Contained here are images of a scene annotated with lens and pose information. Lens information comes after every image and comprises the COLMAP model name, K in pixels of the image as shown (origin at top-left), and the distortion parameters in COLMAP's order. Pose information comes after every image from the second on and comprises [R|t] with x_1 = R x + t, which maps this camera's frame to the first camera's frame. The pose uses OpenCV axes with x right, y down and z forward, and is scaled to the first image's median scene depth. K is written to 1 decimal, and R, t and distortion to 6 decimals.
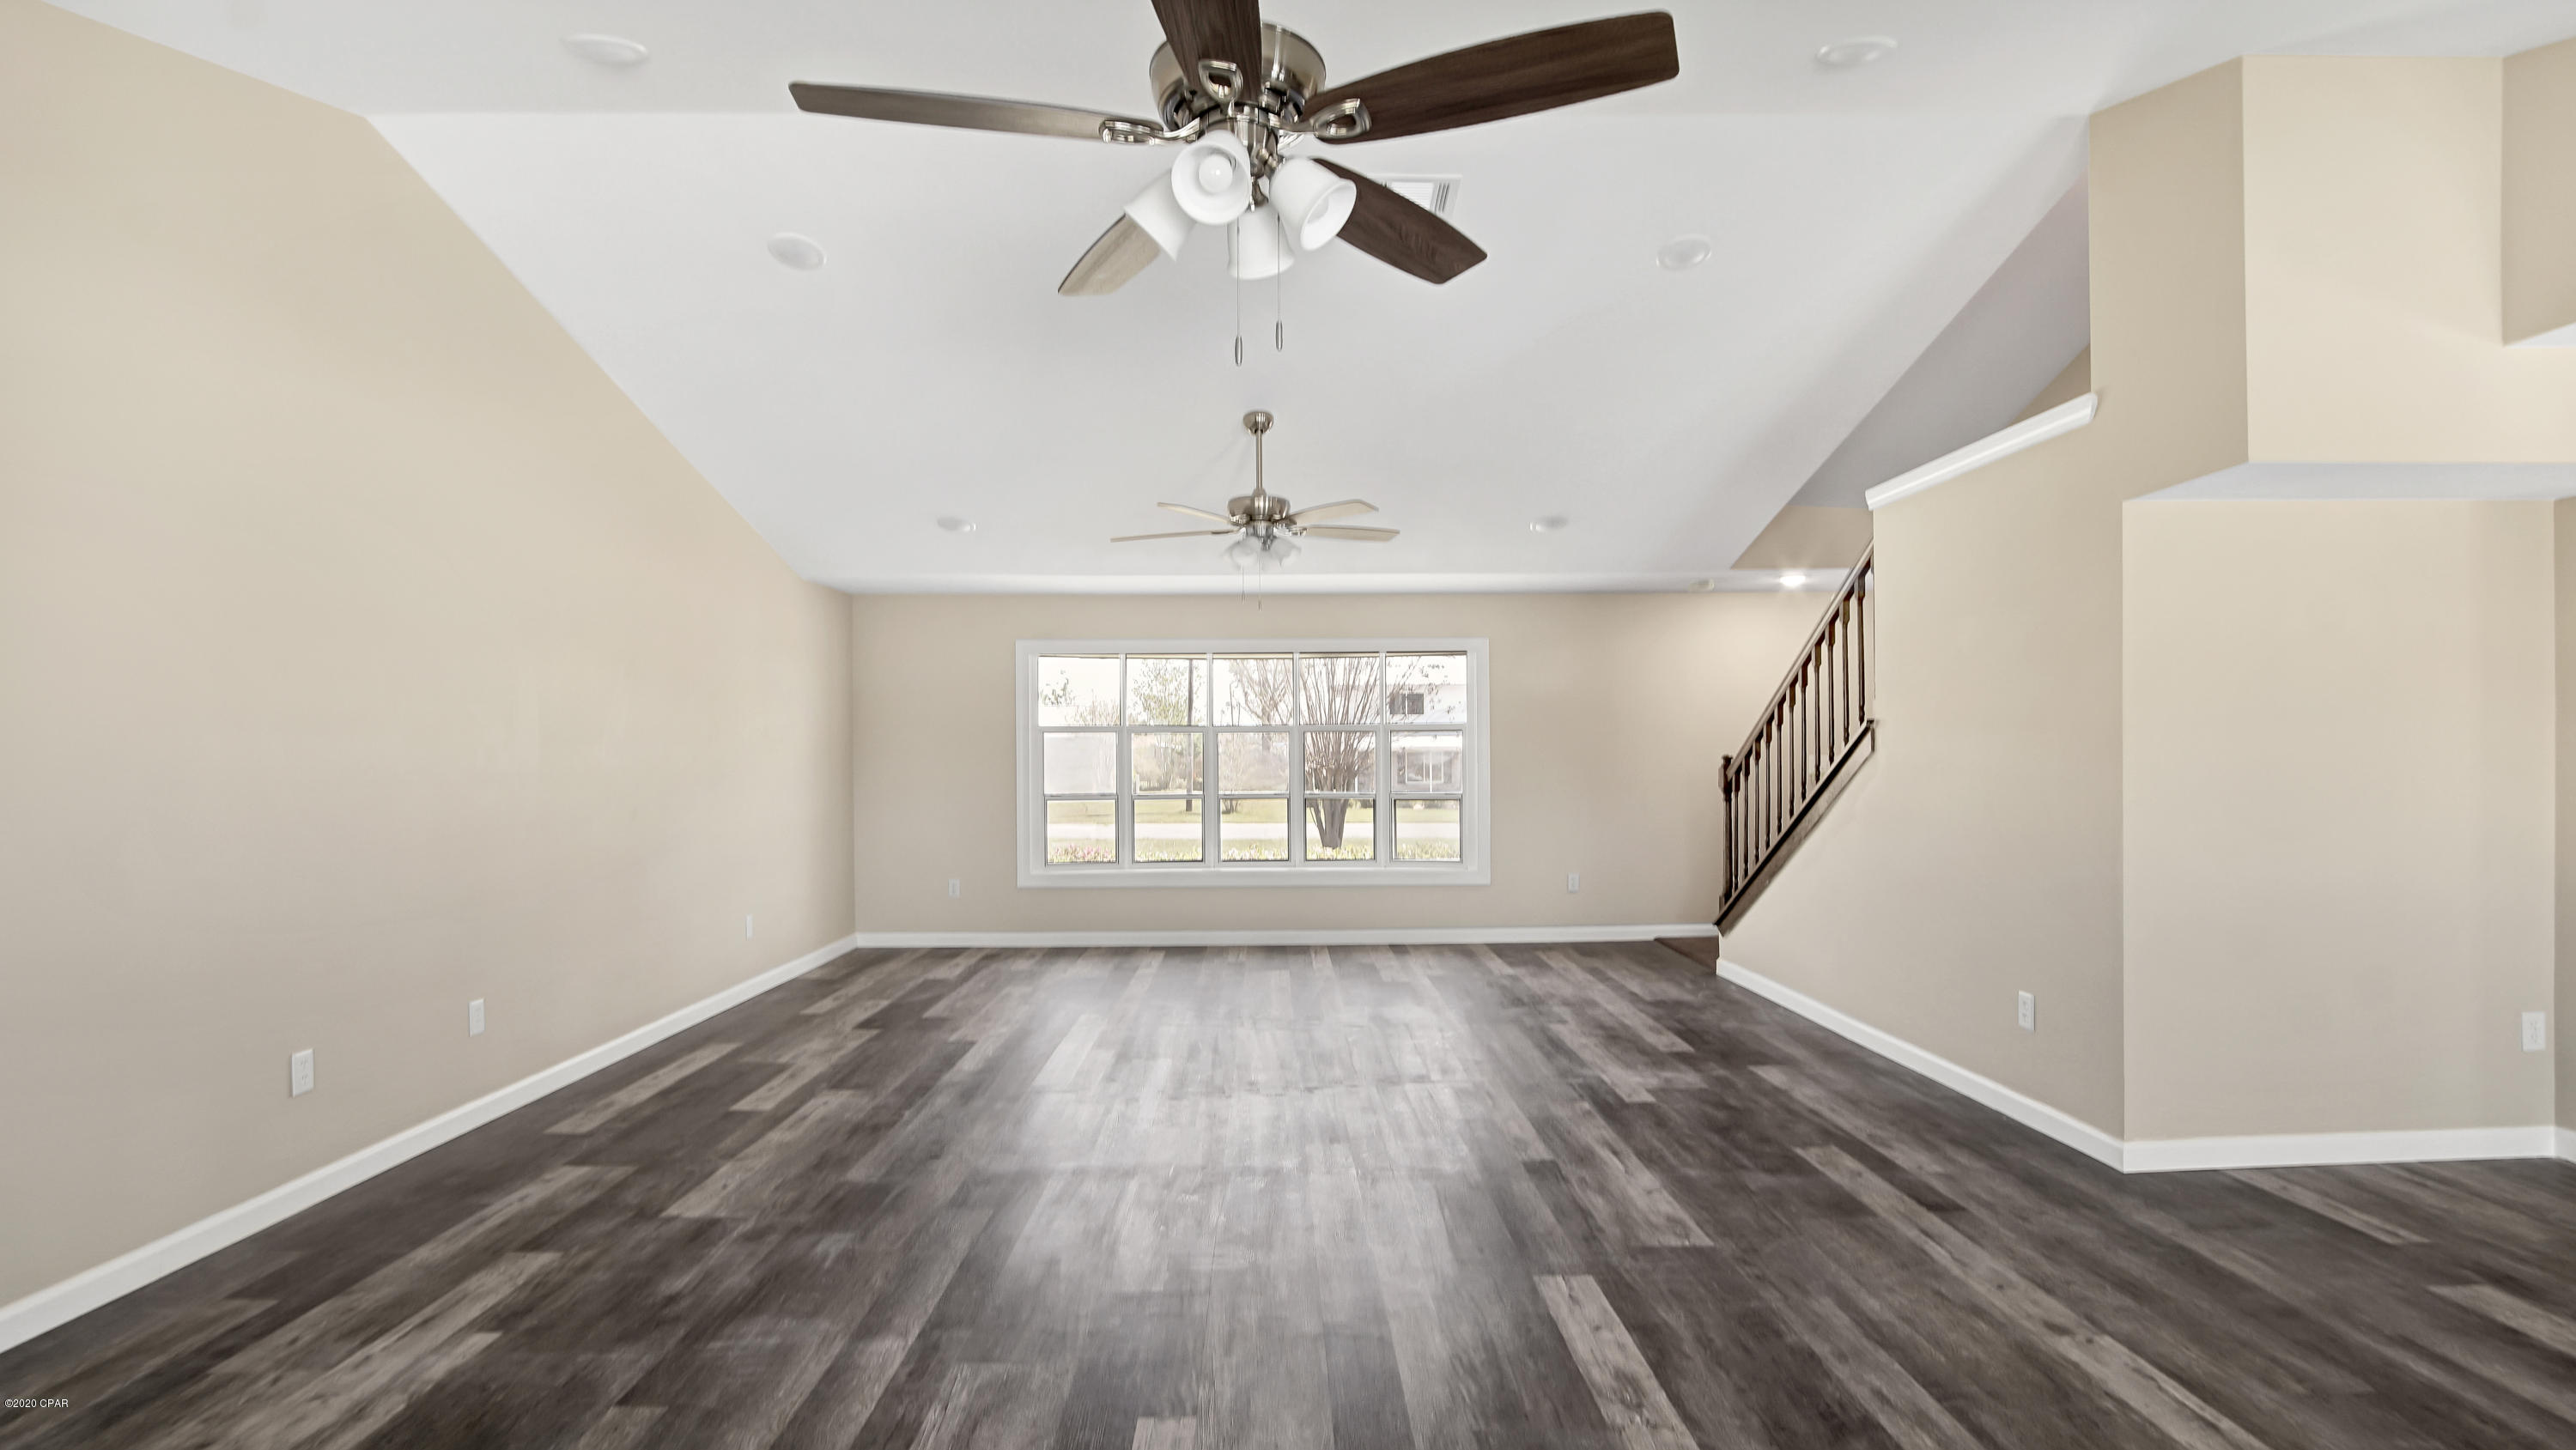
lens RADIAL K [[1211.6, 0, 1287.7], [0, 1211.6, 747.0], [0, 0, 1]] dist [-0.021243, 0.000351]
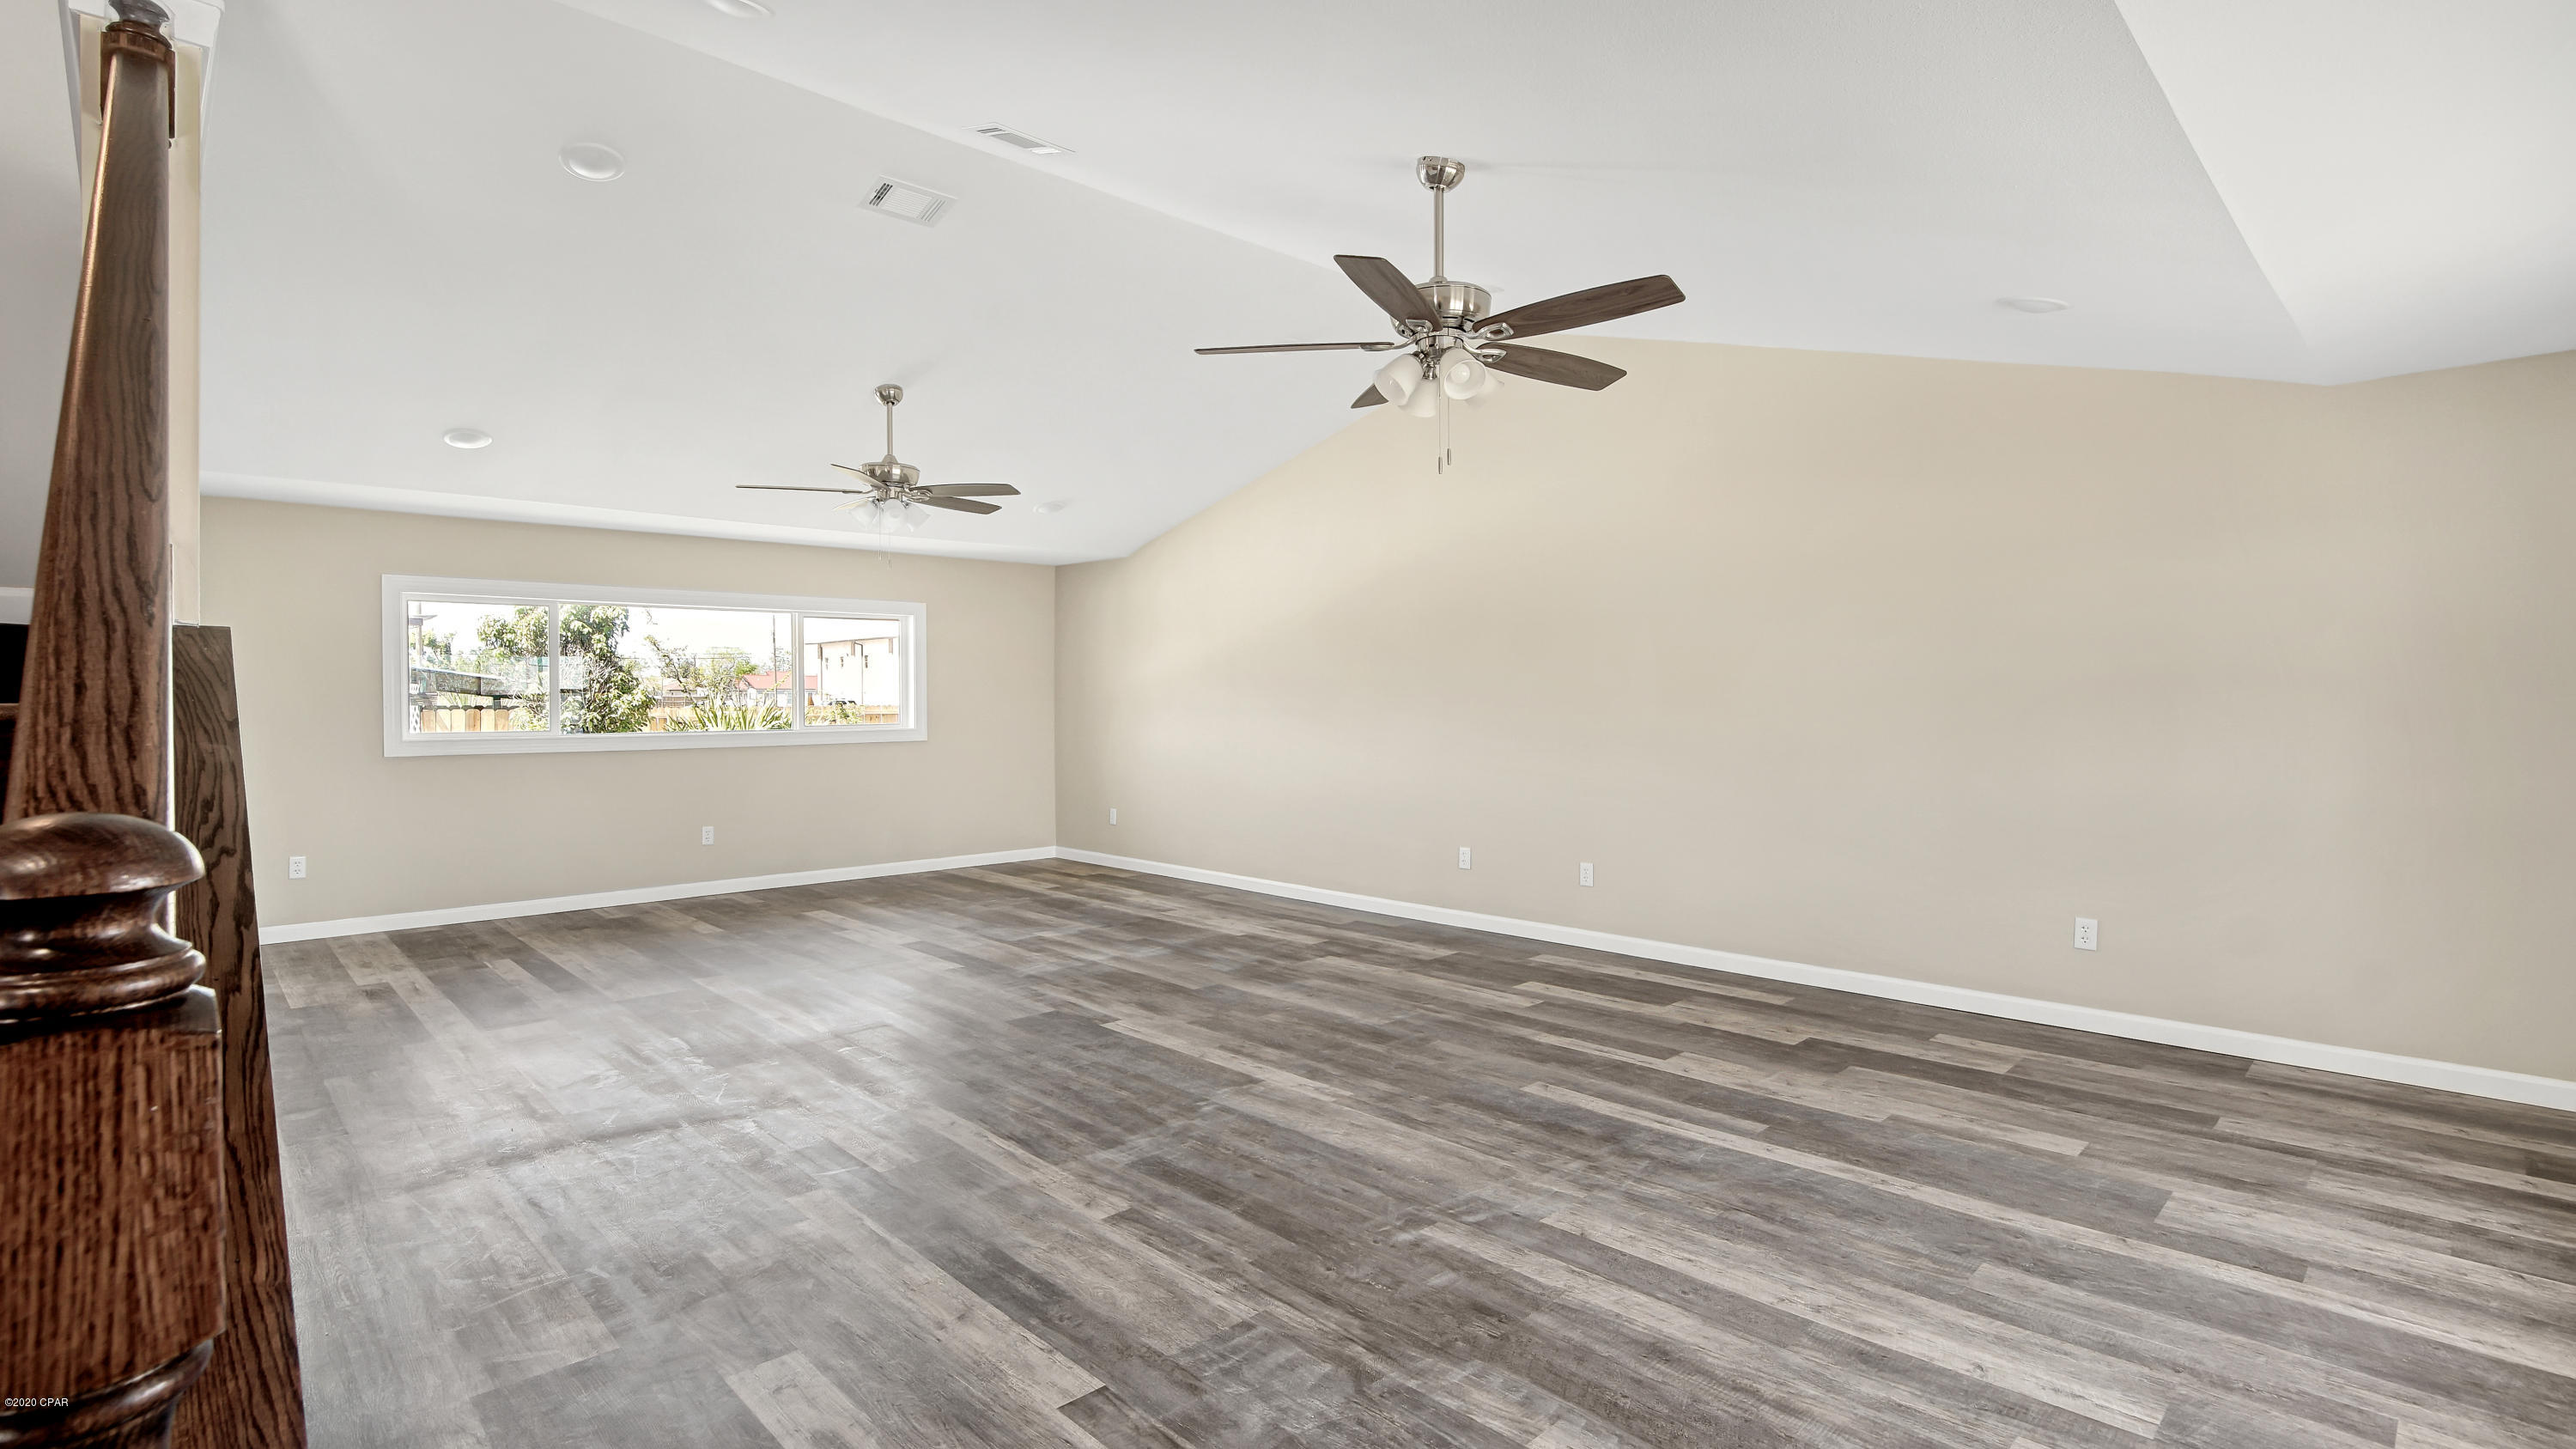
lens RADIAL K [[1183.8, 0, 1278.0], [0, 1183.8, 709.0], [0, 0, 1]] dist [-0.020069, 0.000293]
pose [[-0.725306, 0.016110, -0.688238, 0.790759], [0.010648, 0.999869, 0.012184, 0.000251], [0.688344, 0.001509, -0.725383, 2.379543]]
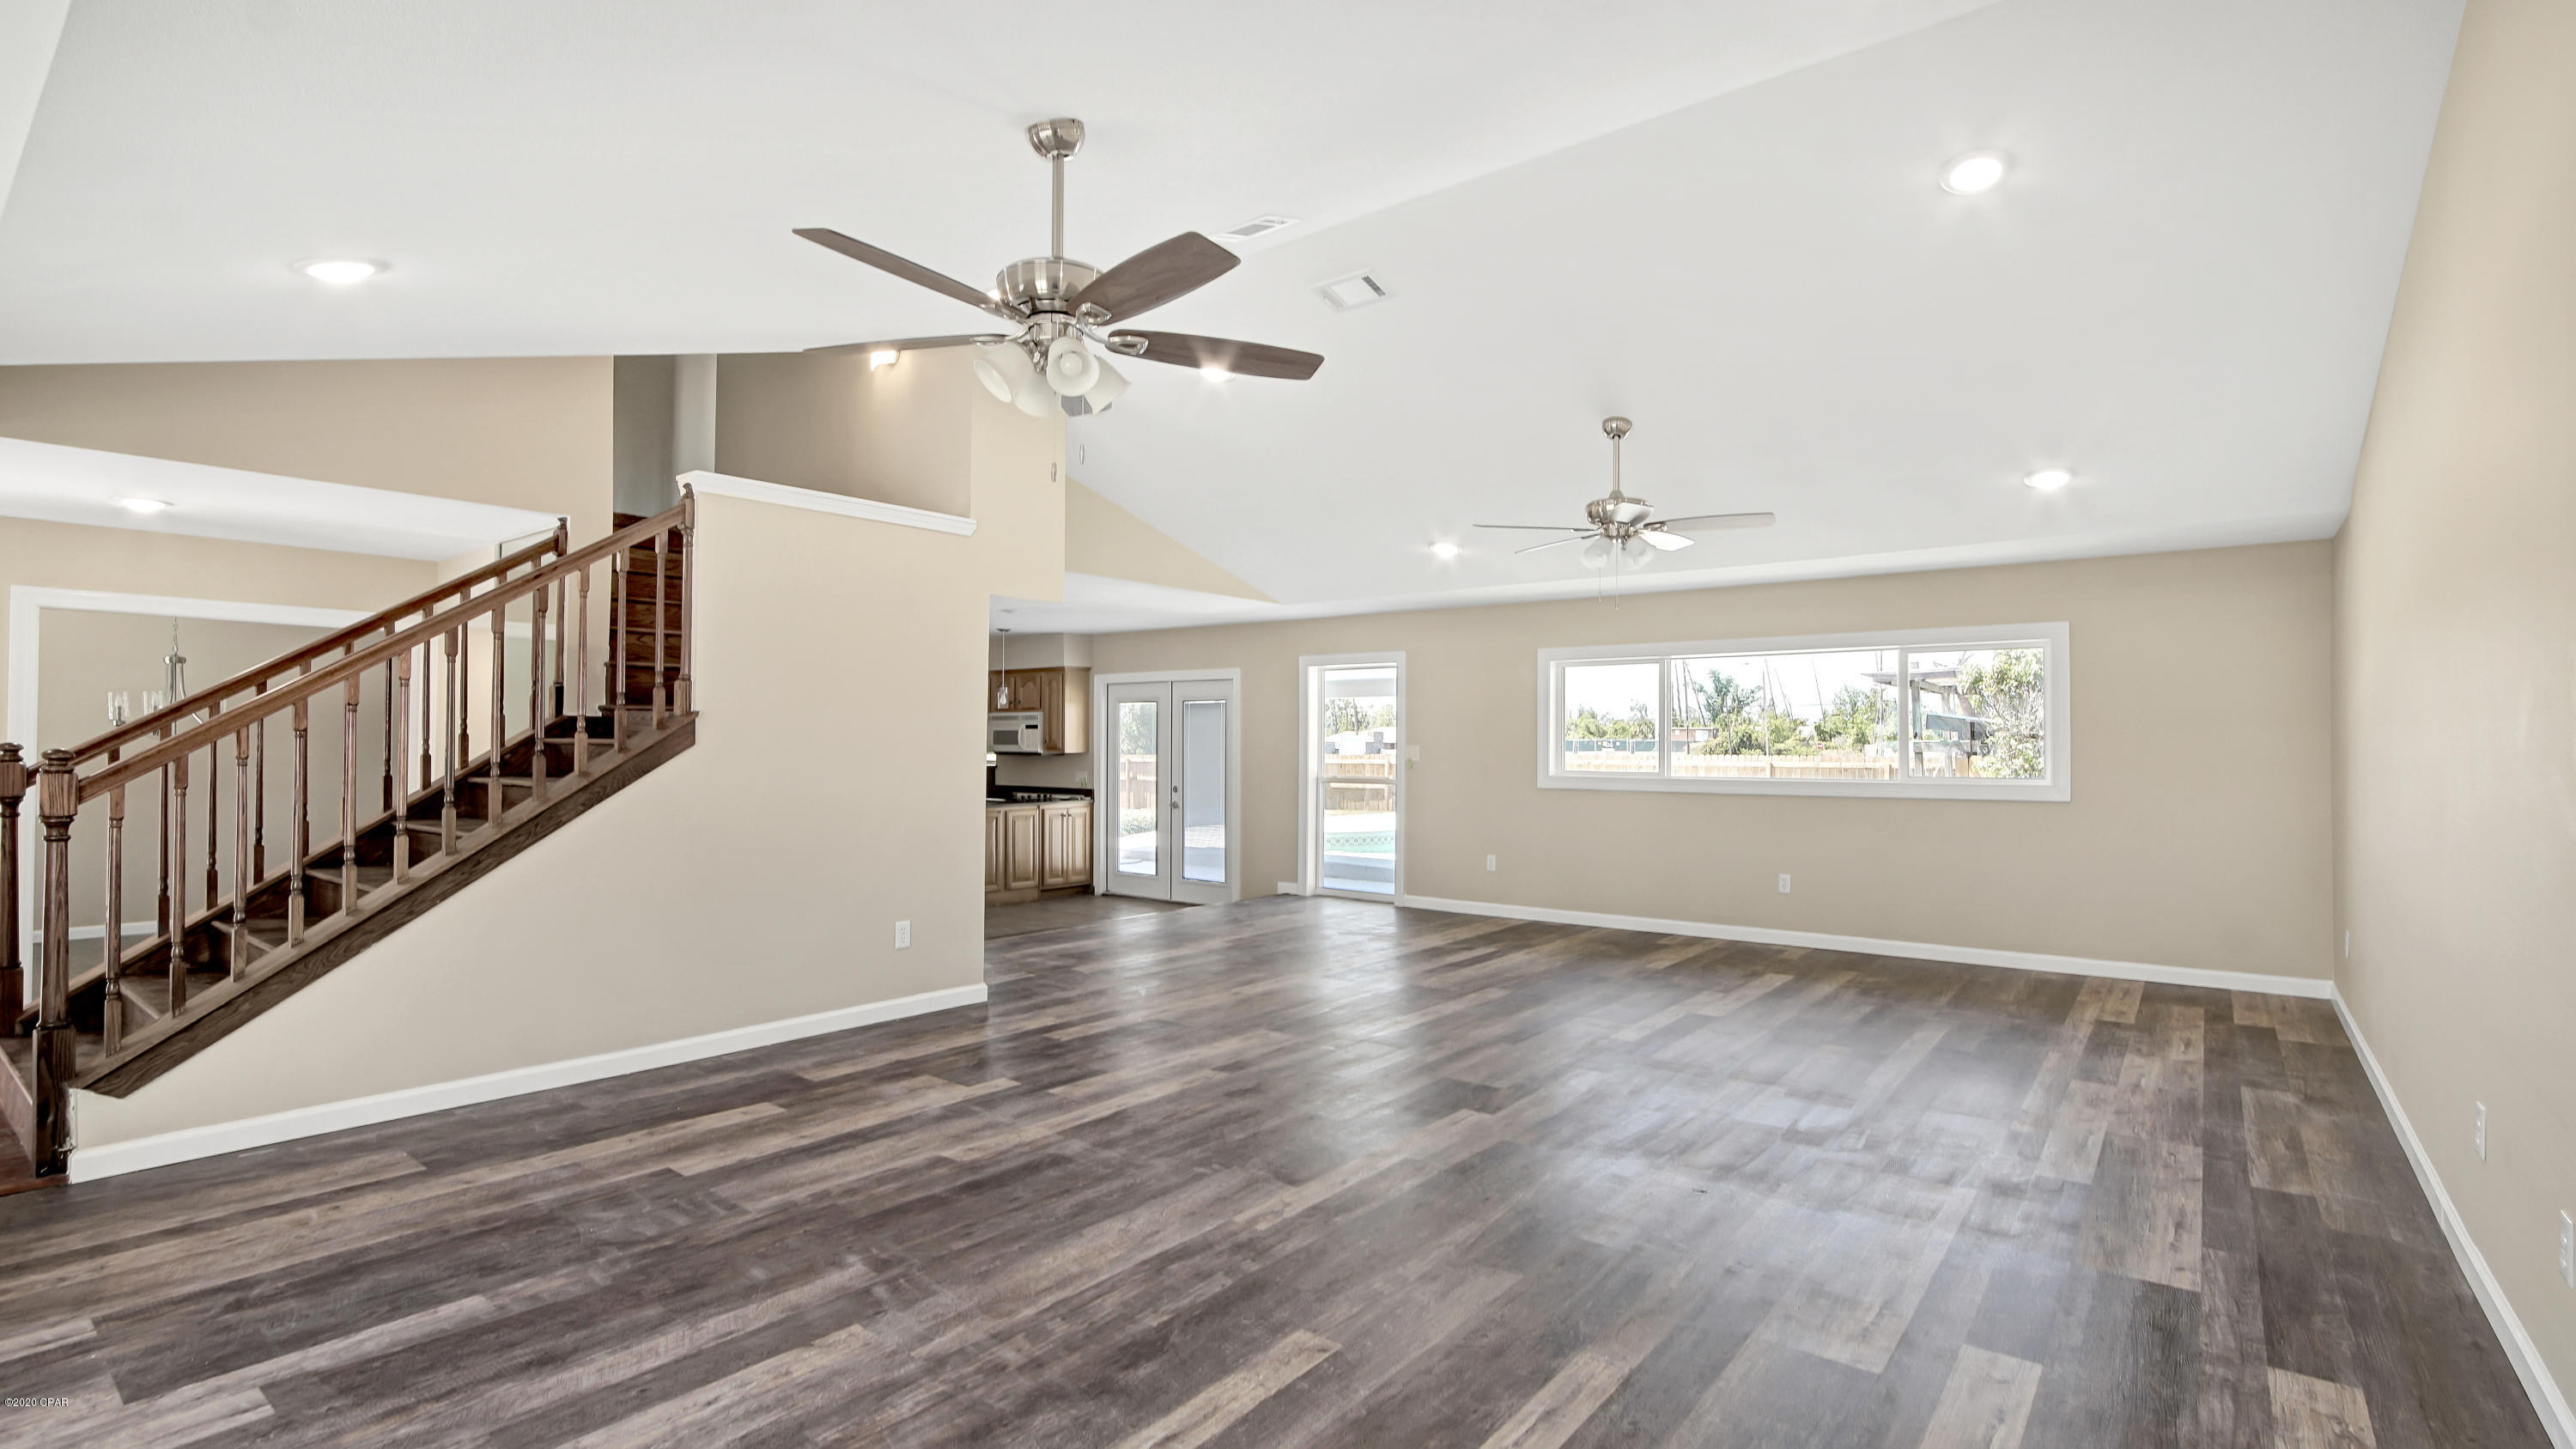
lens RADIAL K [[1183.8, 0, 1278.0], [0, 1183.8, 709.0], [0, 0, 1]] dist [-0.020069, 0.000293]
pose [[-0.776540, 0.023620, 0.629625, -0.746965], [-0.000576, 0.999270, -0.038197, 0.016395], [-0.630068, -0.030024, -0.775960, 2.315494]]
